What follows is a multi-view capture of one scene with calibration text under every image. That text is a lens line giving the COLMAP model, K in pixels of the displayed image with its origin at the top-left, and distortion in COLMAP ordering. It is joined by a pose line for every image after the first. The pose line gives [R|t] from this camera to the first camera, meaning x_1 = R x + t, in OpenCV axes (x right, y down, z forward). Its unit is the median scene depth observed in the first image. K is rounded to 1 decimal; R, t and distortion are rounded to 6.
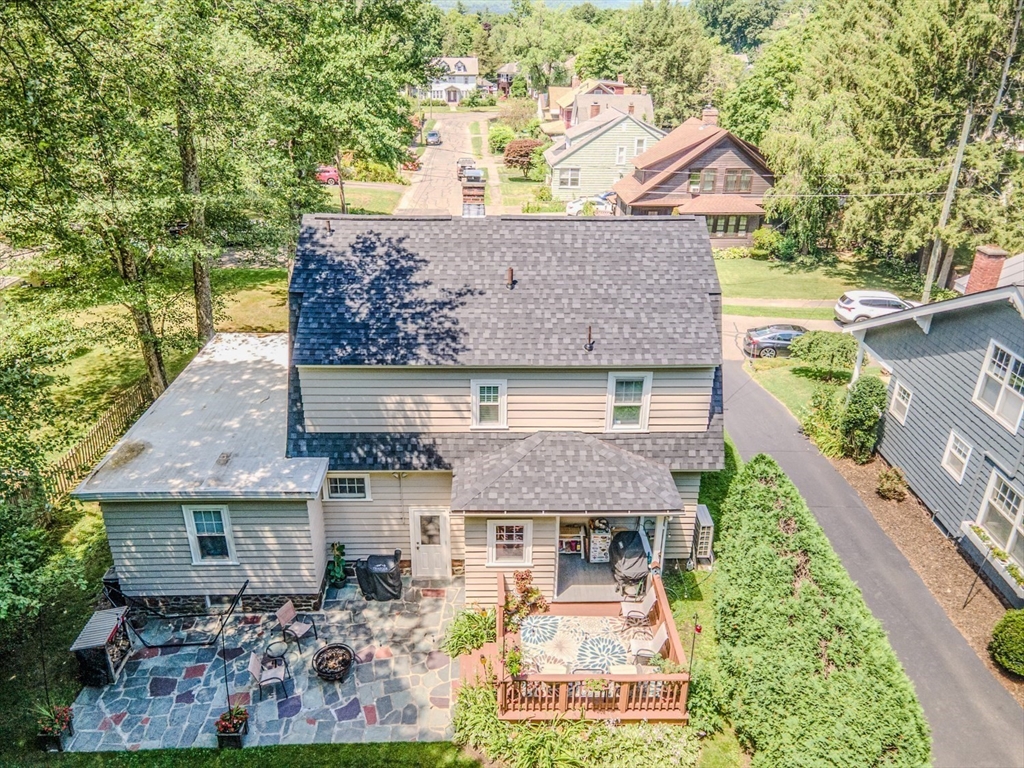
lens RADIAL K [[752.6, 0, 505.4], [0, 752.6, 358.8], [0, 0, 1]] dist [0.053546, 0.004593]
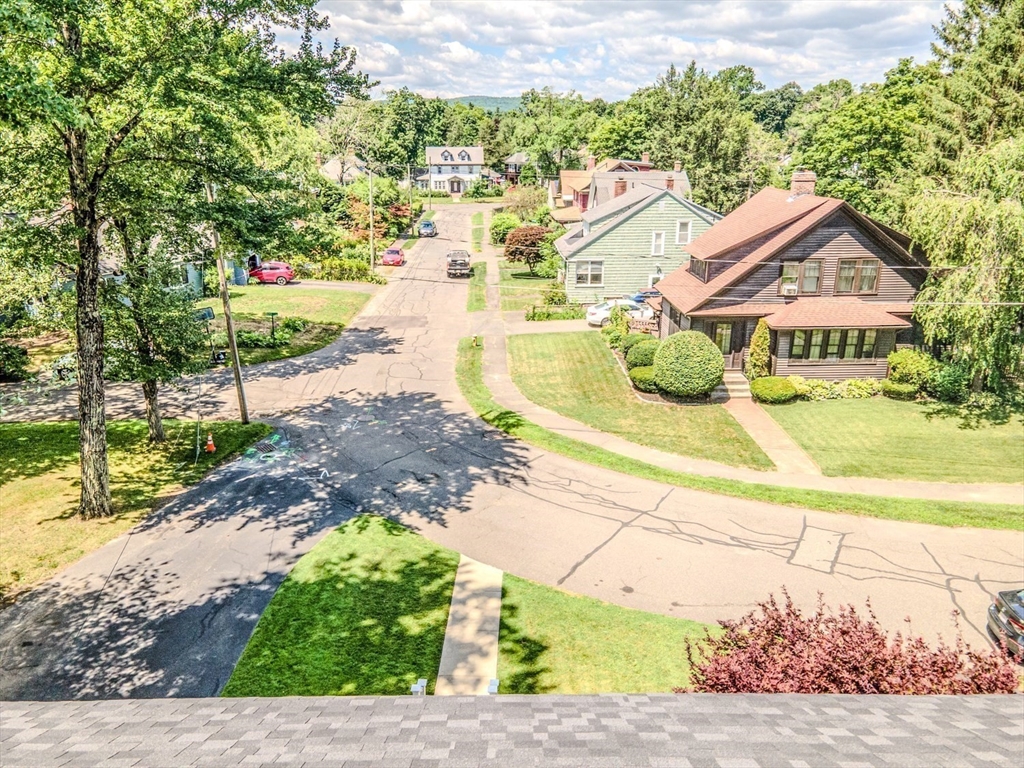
lens RADIAL K [[752.6, 0, 514.6], [0, 752.6, 384.4], [0, 0, 1]] dist [0.053546, 0.004593]
pose [[0.999919, -0.010464, -0.007267, 0.010126], [0.009790, 0.996135, -0.087291, -0.044678], [0.008152, 0.087213, 0.996156, 0.180686]]
